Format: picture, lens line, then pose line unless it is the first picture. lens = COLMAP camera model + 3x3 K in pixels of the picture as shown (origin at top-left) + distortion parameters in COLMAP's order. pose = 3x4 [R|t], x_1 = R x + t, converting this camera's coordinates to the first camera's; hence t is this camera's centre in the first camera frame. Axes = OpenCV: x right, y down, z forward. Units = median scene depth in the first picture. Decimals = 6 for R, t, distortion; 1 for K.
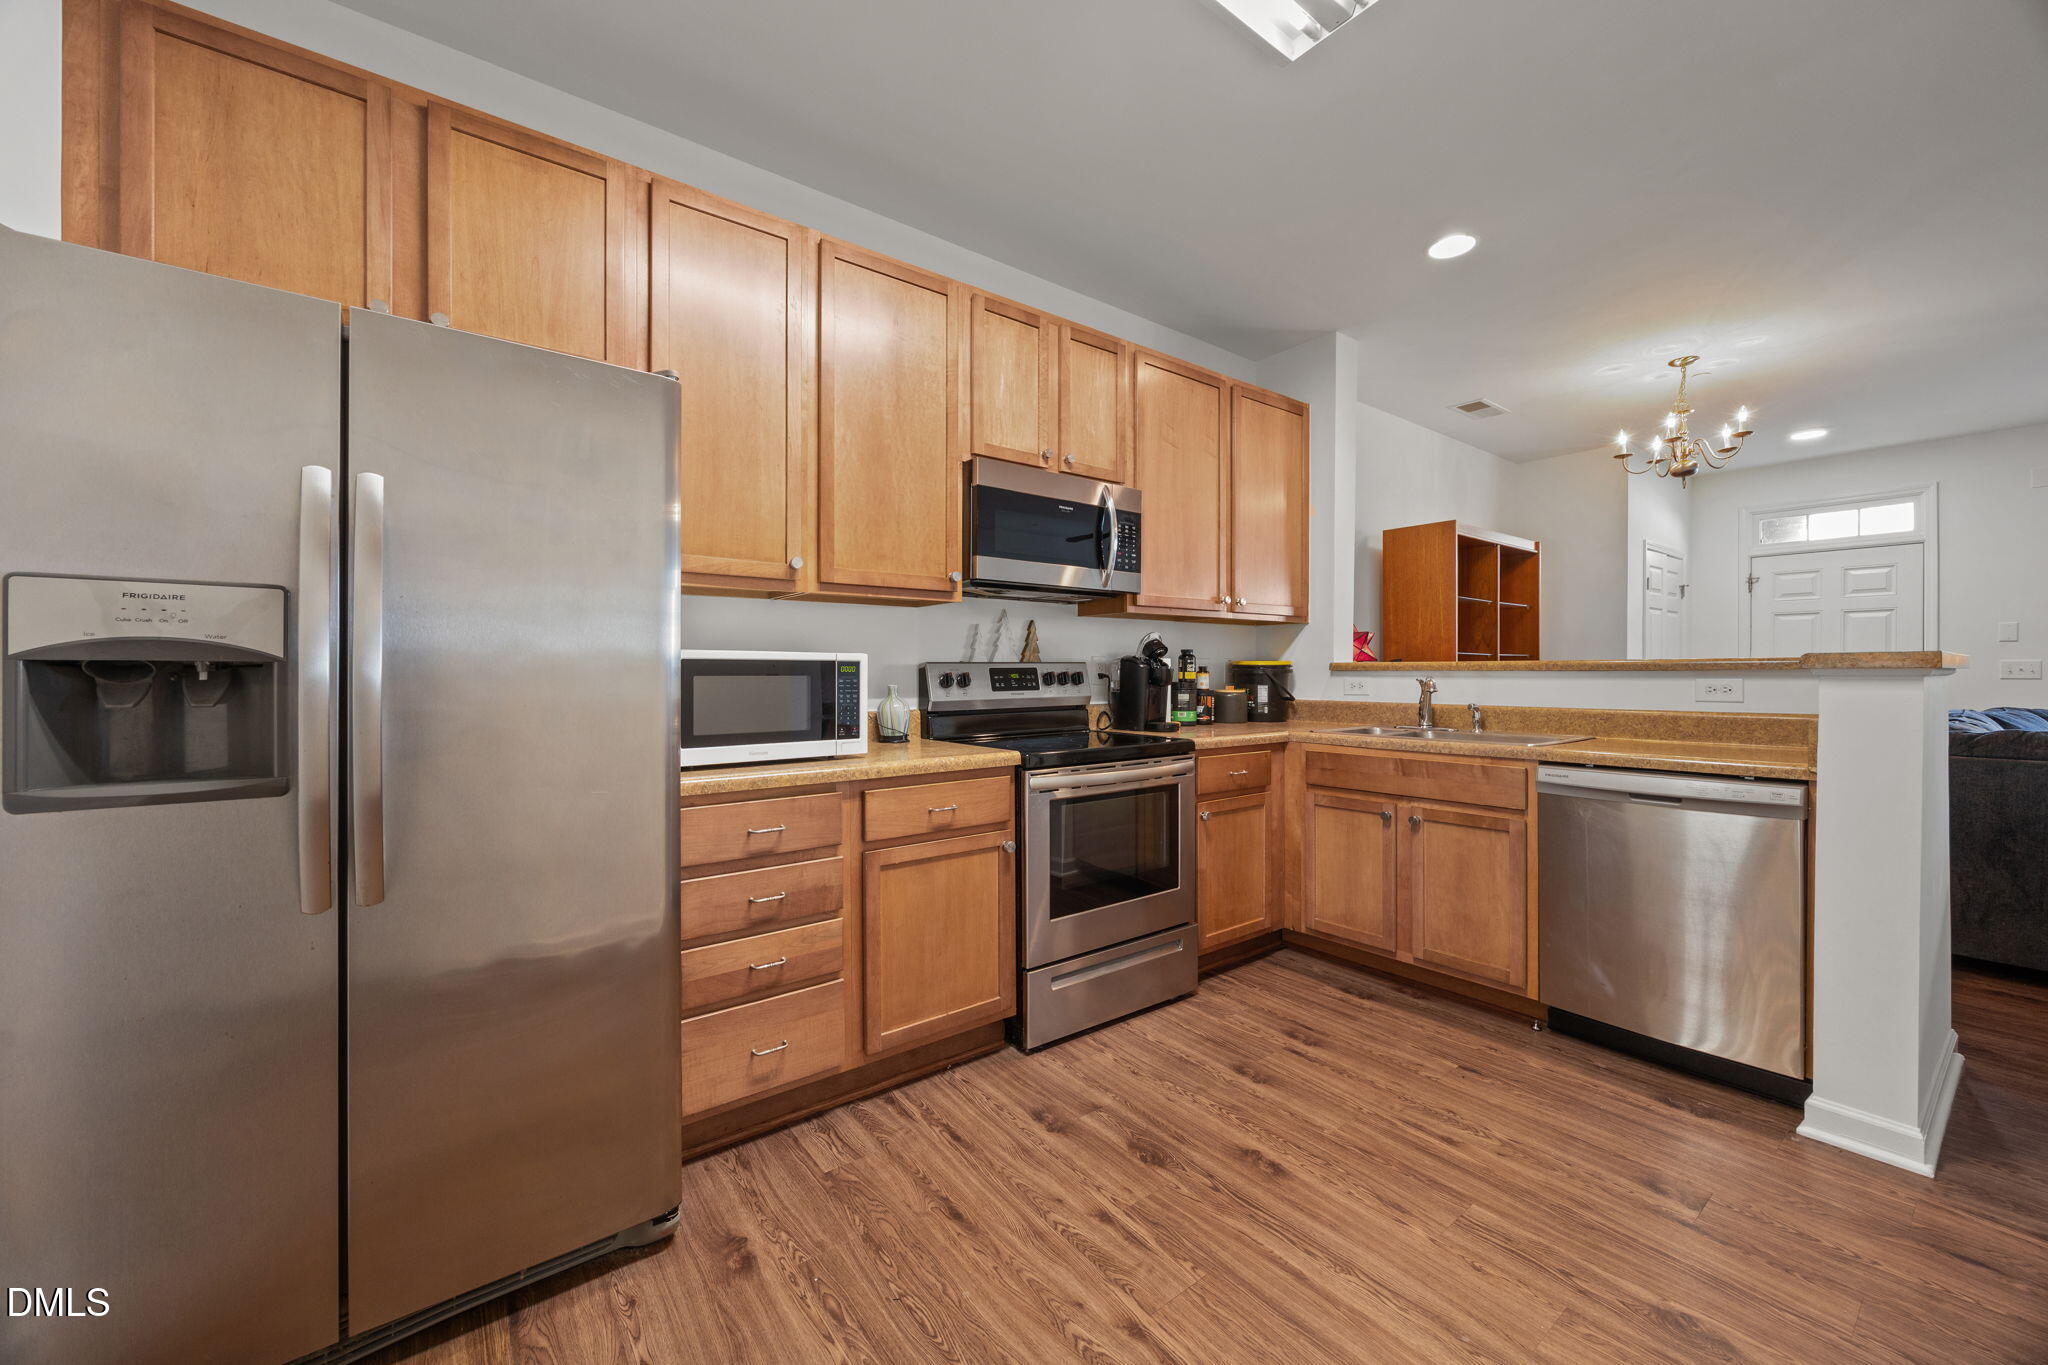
lens RADIAL K [[784.8, 0, 1016.8], [0, 784.8, 675.6], [0, 0, 1]] dist [-0.002230, 0.000264]
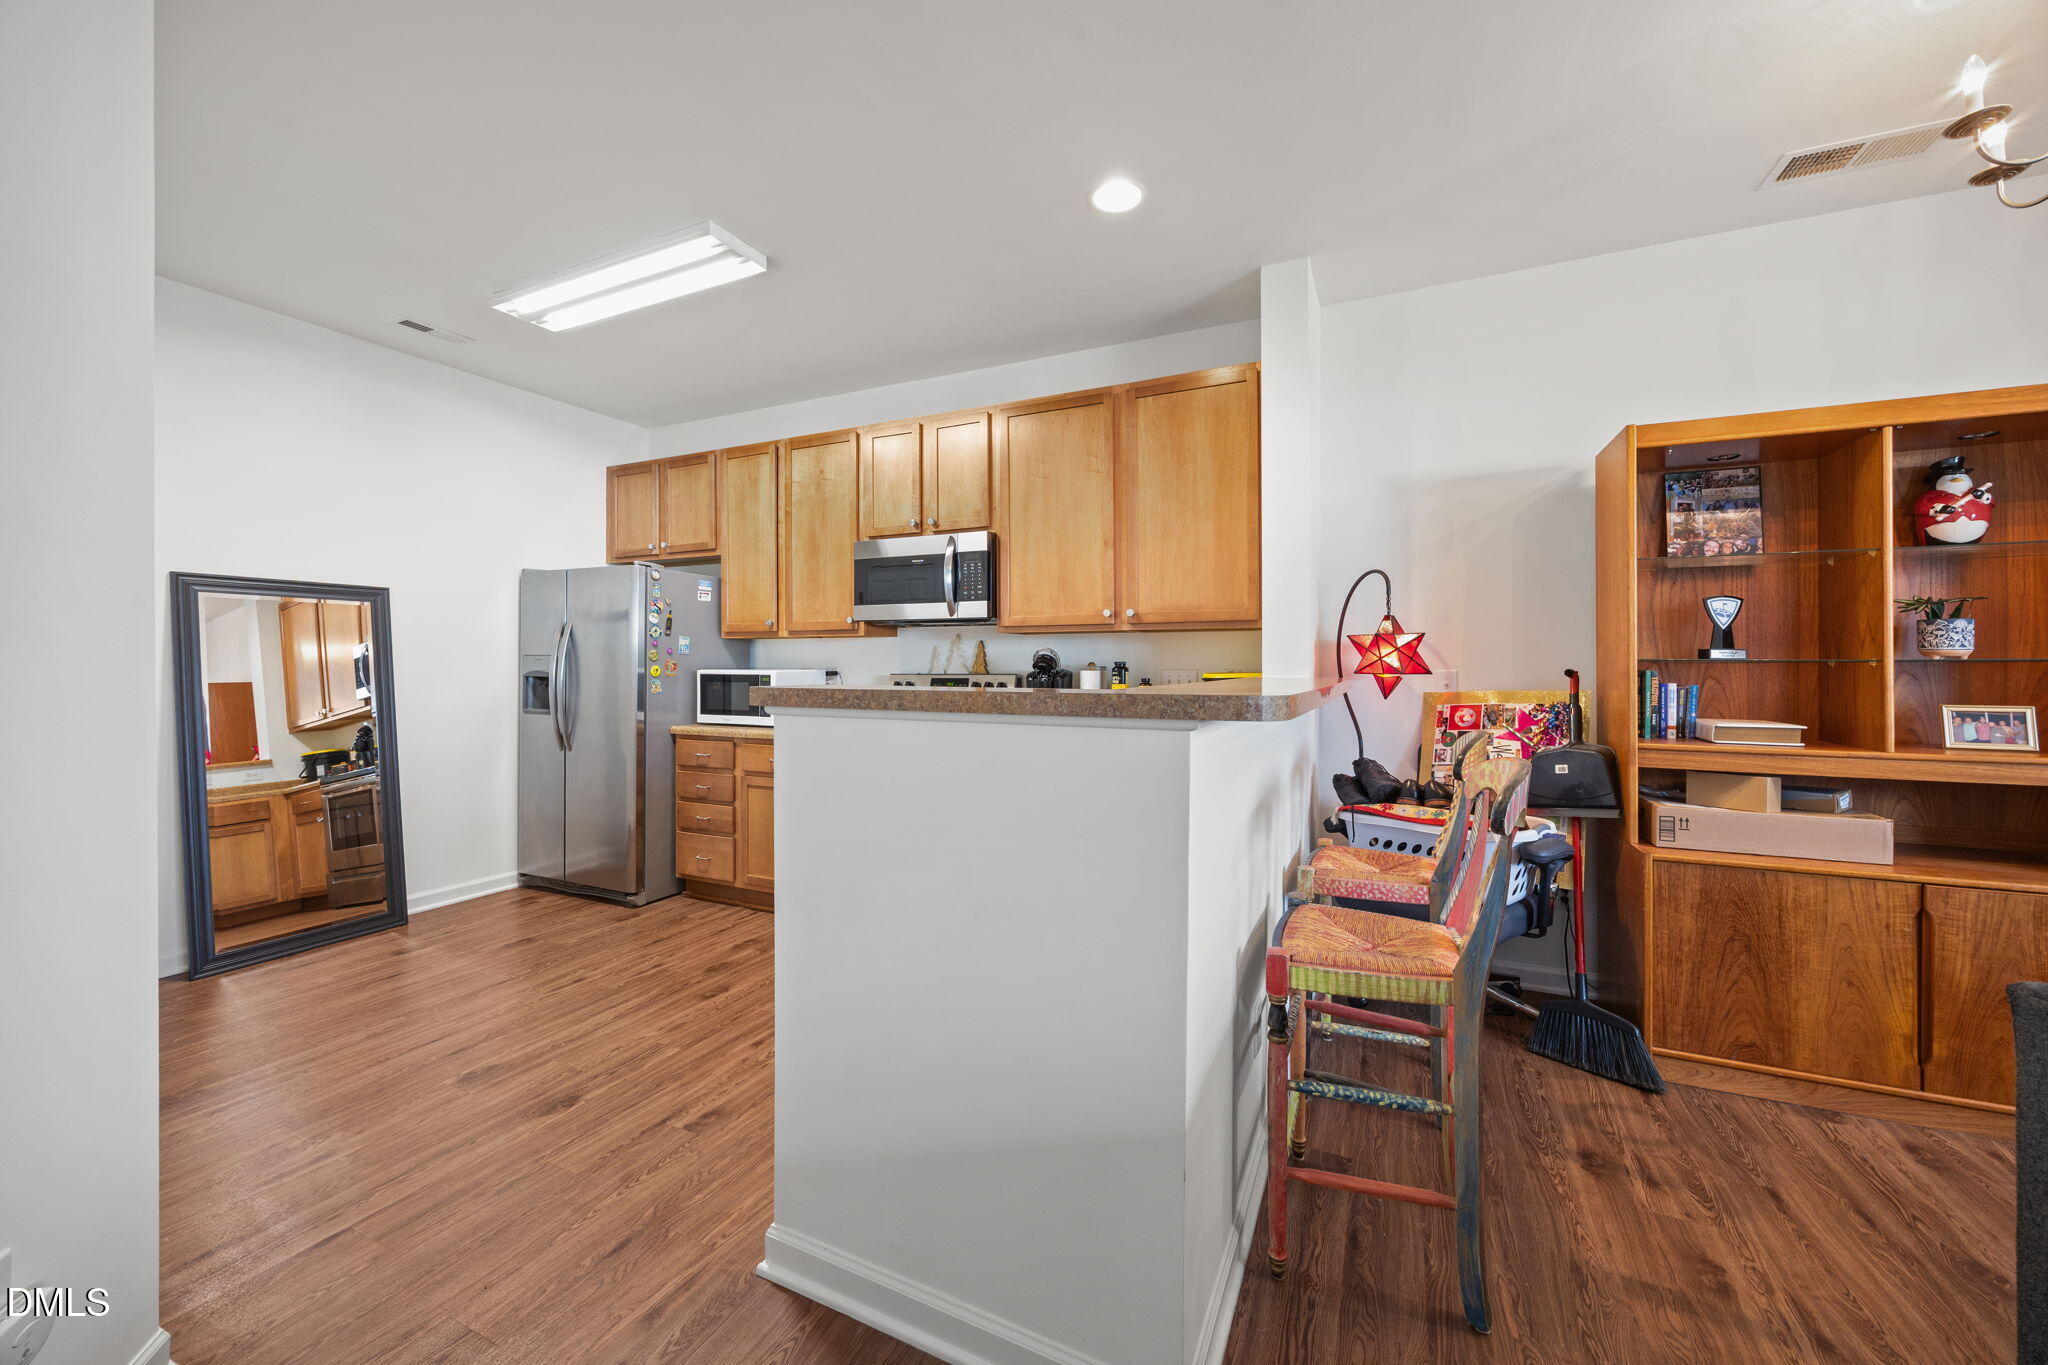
lens RADIAL K [[784.8, 0, 1020.1], [0, 784.8, 658.1], [0, 0, 1]] dist [-0.002230, 0.000264]
pose [[0.453180, -0.003034, -0.891414, 1.737527], [-0.004868, 0.999971, -0.005879, -0.051114], [0.891406, 0.007003, 0.453152, 0.703376]]
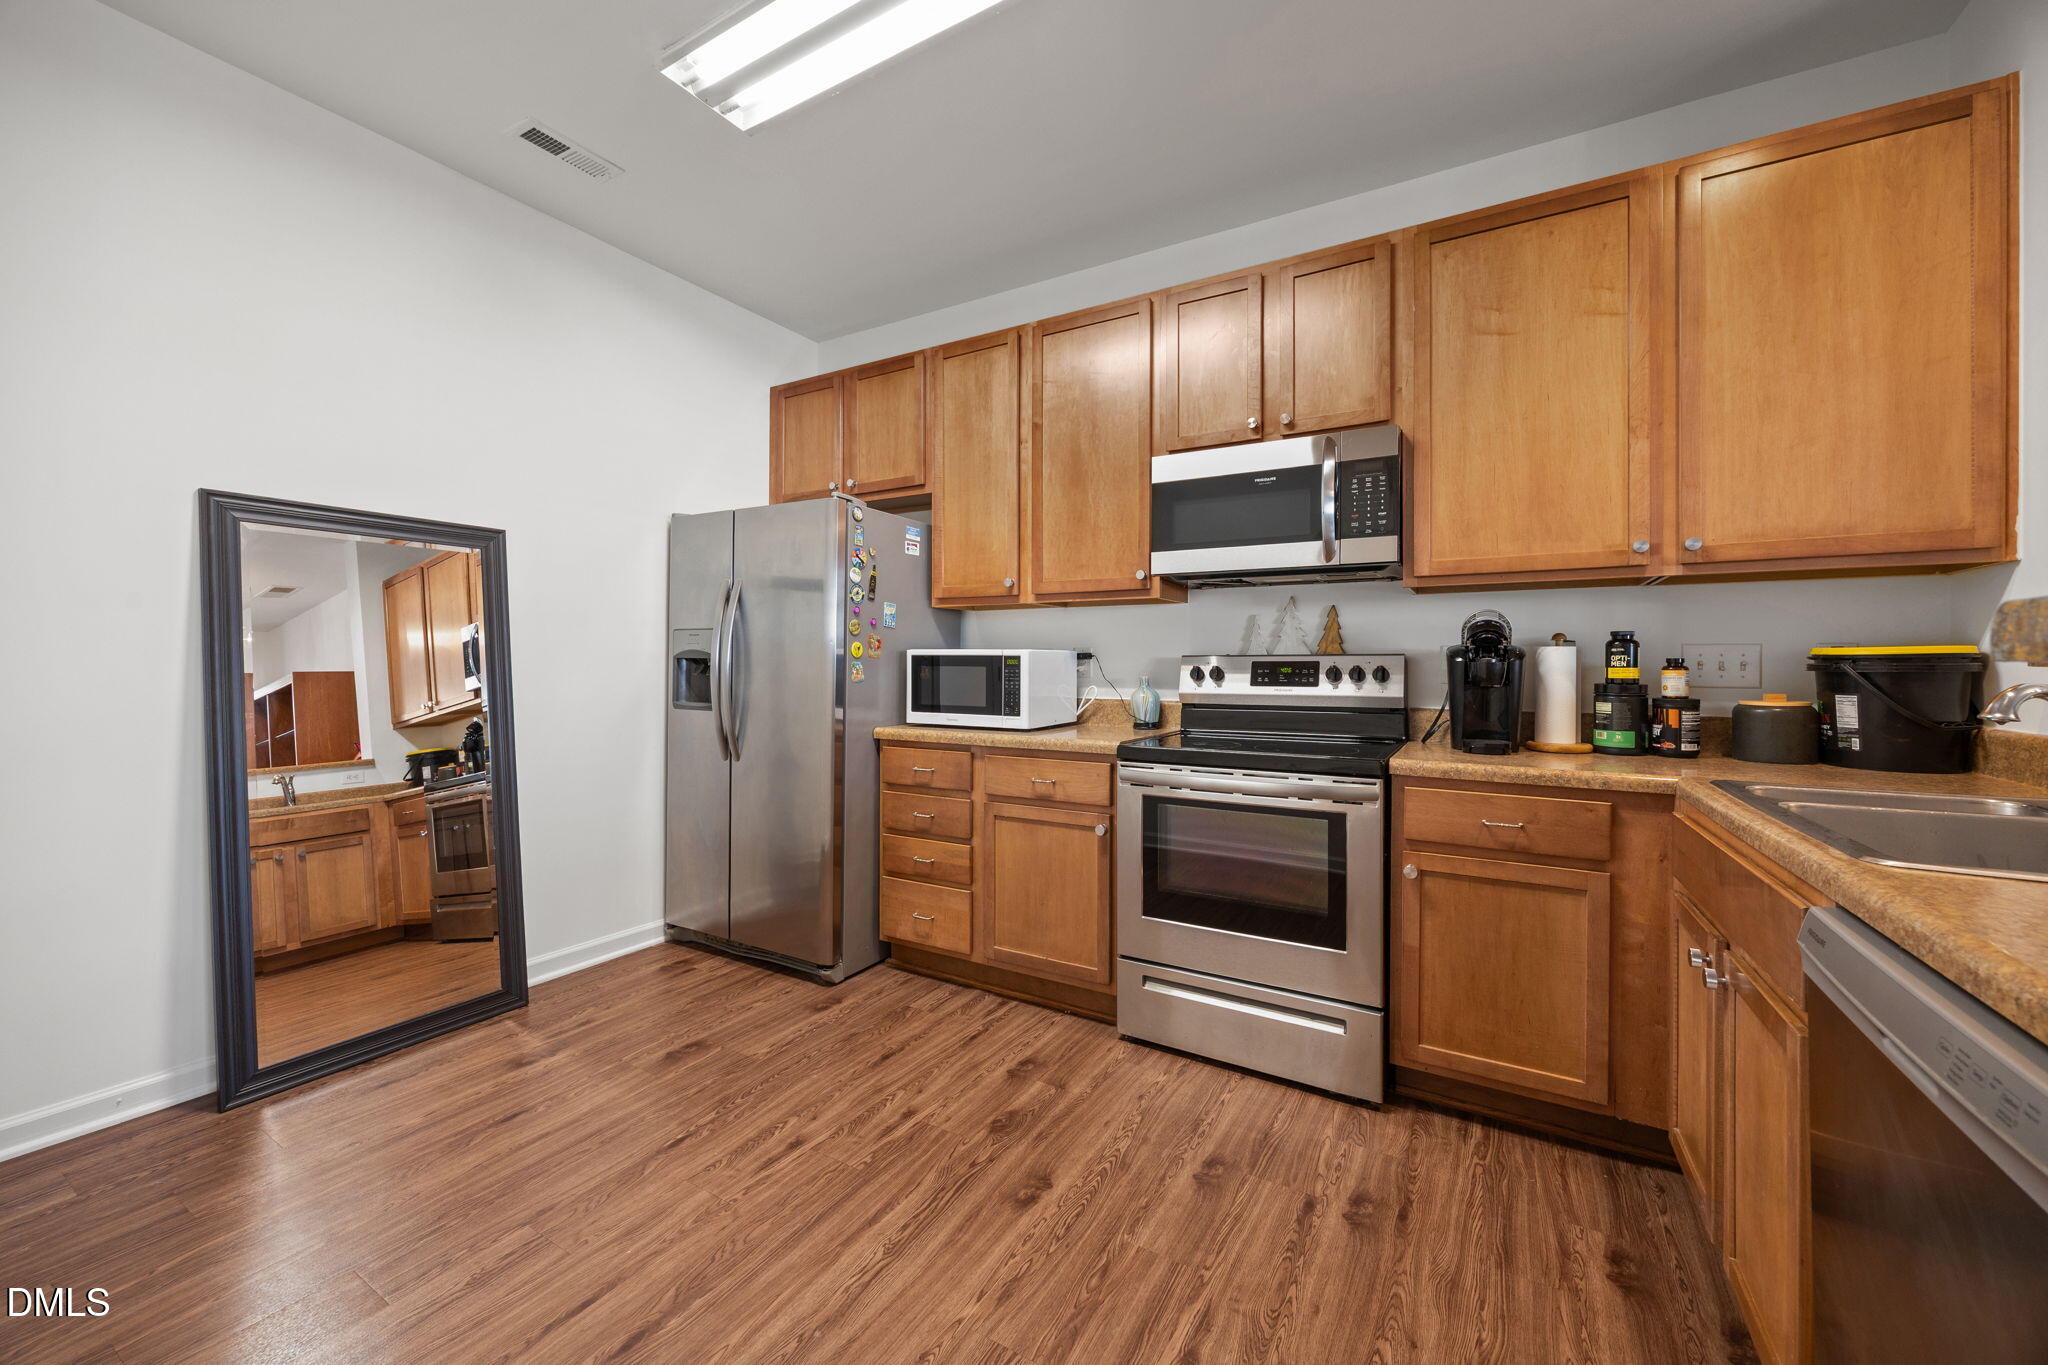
lens RADIAL K [[784.8, 0, 1021.6], [0, 784.8, 657.0], [0, 0, 1]] dist [-0.002230, 0.000264]
pose [[0.372245, -0.004706, -0.928123, 1.005455], [-0.008424, 0.999929, -0.008449, -0.005840], [0.928096, 0.010964, 0.372178, 0.540288]]
